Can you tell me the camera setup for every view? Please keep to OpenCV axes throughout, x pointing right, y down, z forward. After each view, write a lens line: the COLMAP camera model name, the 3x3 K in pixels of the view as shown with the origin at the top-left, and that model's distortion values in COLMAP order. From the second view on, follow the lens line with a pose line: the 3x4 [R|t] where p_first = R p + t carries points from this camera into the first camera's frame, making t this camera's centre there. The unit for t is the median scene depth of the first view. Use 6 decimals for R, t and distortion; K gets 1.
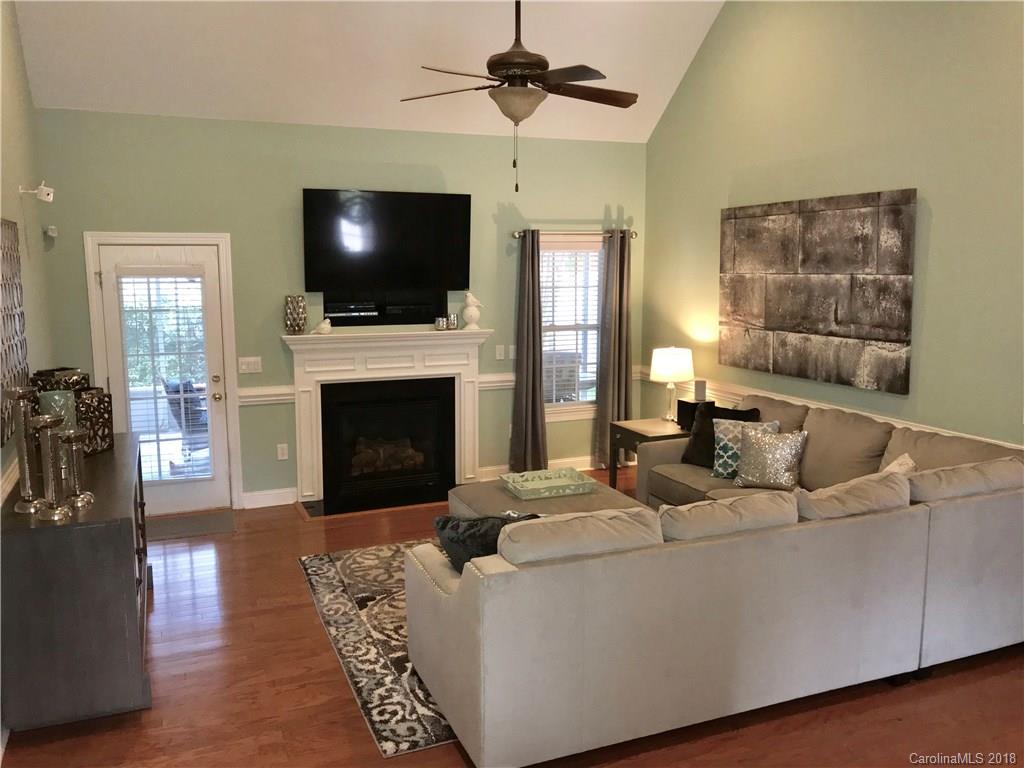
lens RADIAL K [[853.3, 0, 510.4], [0, 853.3, 384.5], [0, 0, 1]] dist [0.001490, 0.005505]
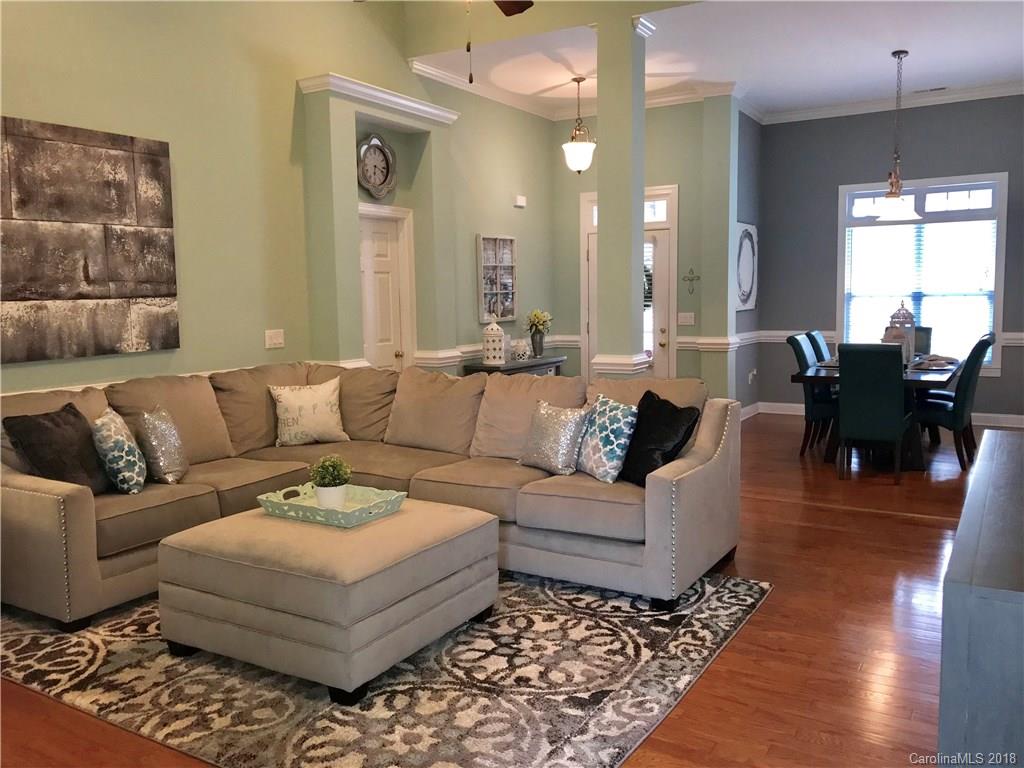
lens RADIAL K [[853.3, 0, 508.8], [0, 853.3, 380.5], [0, 0, 1]] dist [0.001490, 0.005505]
pose [[-0.600379, -0.061850, 0.797320, -0.550961], [0.140337, 0.973385, 0.181181, -0.074972], [-0.787306, 0.220671, -0.575720, 1.222390]]
